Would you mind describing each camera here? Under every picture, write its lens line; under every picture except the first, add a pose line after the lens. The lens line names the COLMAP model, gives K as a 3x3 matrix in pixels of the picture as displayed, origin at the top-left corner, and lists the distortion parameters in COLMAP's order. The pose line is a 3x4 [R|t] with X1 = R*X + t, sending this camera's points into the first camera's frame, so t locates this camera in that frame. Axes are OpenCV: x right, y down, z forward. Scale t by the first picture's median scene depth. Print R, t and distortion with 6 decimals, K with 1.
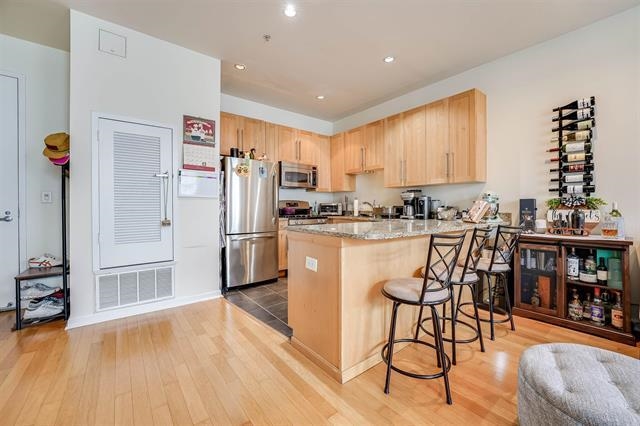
lens RADIAL K [[255.2, 0, 321.6], [0, 255.2, 208.0], [0, 0, 1]] dist [-0.013207, -0.000085]
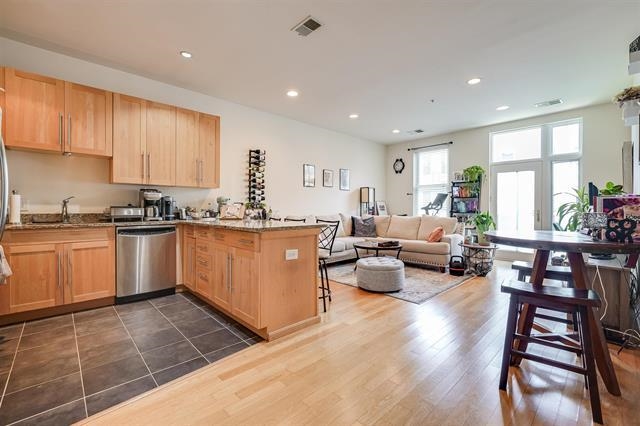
lens RADIAL K [[279.4, 0, 319.4], [0, 279.4, 208.4], [0, 0, 1]] dist [-0.001944, -0.000090]
pose [[-0.084873, -0.000080, 0.996392, -0.822457], [0.001837, 0.999998, 0.000236, -0.001528], [-0.996390, 0.001850, -0.084873, 0.581788]]
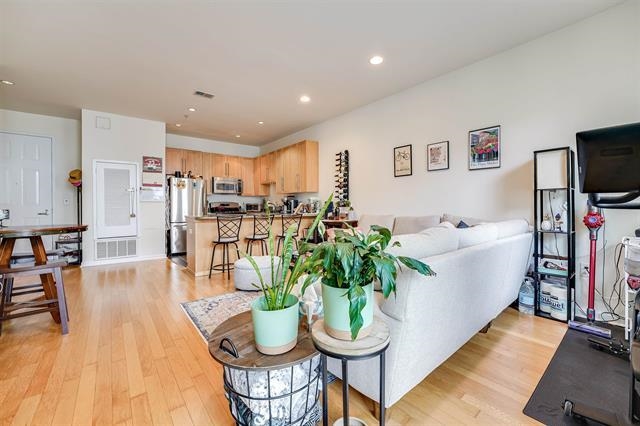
lens RADIAL K [[261.6, 0, 323.2], [0, 261.6, 205.3], [0, 0, 1]] dist [-0.009207, 0.000405]
pose [[0.999931, -0.005408, 0.010383, 0.669928], [0.005470, 0.999967, -0.005967, 0.002807], [-0.010350, 0.006023, 0.999928, -0.810282]]
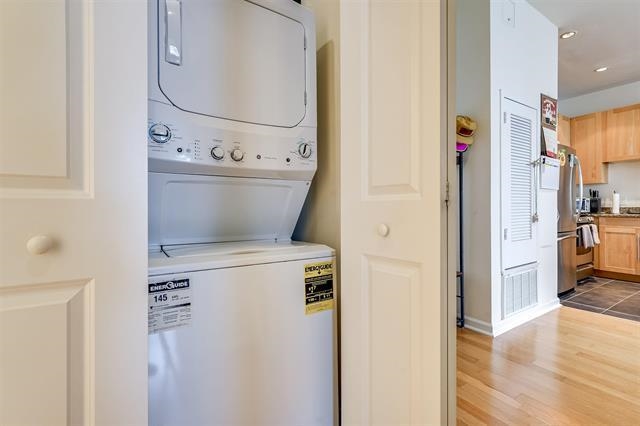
lens RADIAL K [[279.4, 0, 319.4], [0, 279.4, 208.4], [0, 0, 1]] dist [-0.001944, -0.000090]
pose [[0.991368, -0.001042, -0.131108, -1.063429], [0.001718, 0.999986, 0.005043, 0.013399], [0.131101, -0.005224, 0.991355, -0.027766]]
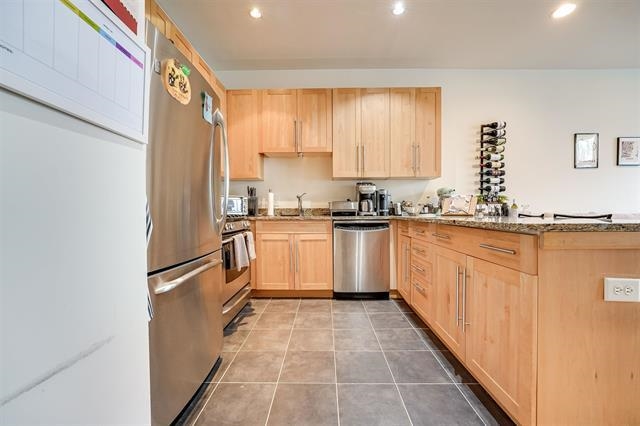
lens RADIAL K [[255.9, 0, 321.5], [0, 255.9, 213.4], [0, 0, 1]] dist [-0.008617, 0.000281]
pose [[0.632715, -0.008992, 0.774333, -0.492042], [0.007069, 0.999958, 0.005836, 0.032775], [-0.774353, 0.001782, 0.632751, 0.681234]]
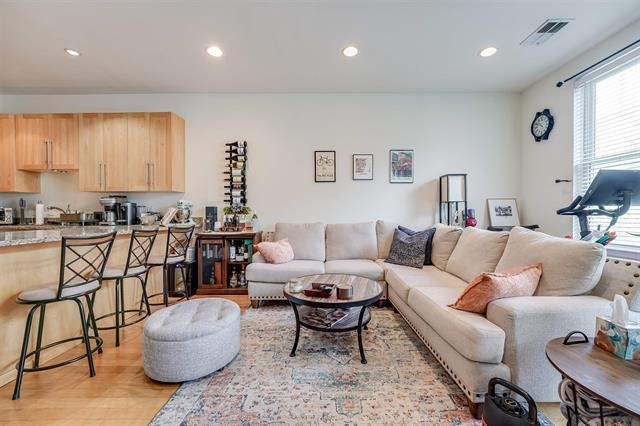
lens RADIAL K [[255.9, 0, 321.5], [0, 255.9, 213.4], [0, 0, 1]] dist [-0.008617, 0.000281]
pose [[0.628763, -0.005196, 0.777579, 0.113948], [0.005336, 0.999983, 0.002367, -0.000377], [-0.777578, 0.002661, 0.628780, -0.272322]]
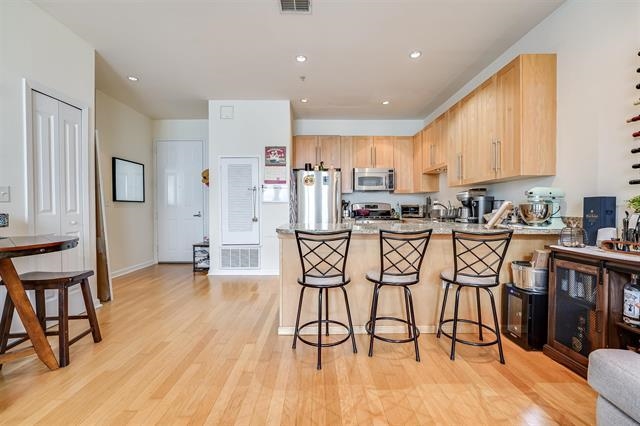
lens RADIAL K [[255.9, 0, 321.5], [0, 255.9, 213.4], [0, 0, 1]] dist [-0.008617, 0.000281]
pose [[0.792337, 0.008933, -0.610018, 0.570401], [0.000418, 0.999885, 0.015186, -0.002024], [0.610084, -0.012288, 0.792242, 0.017638]]
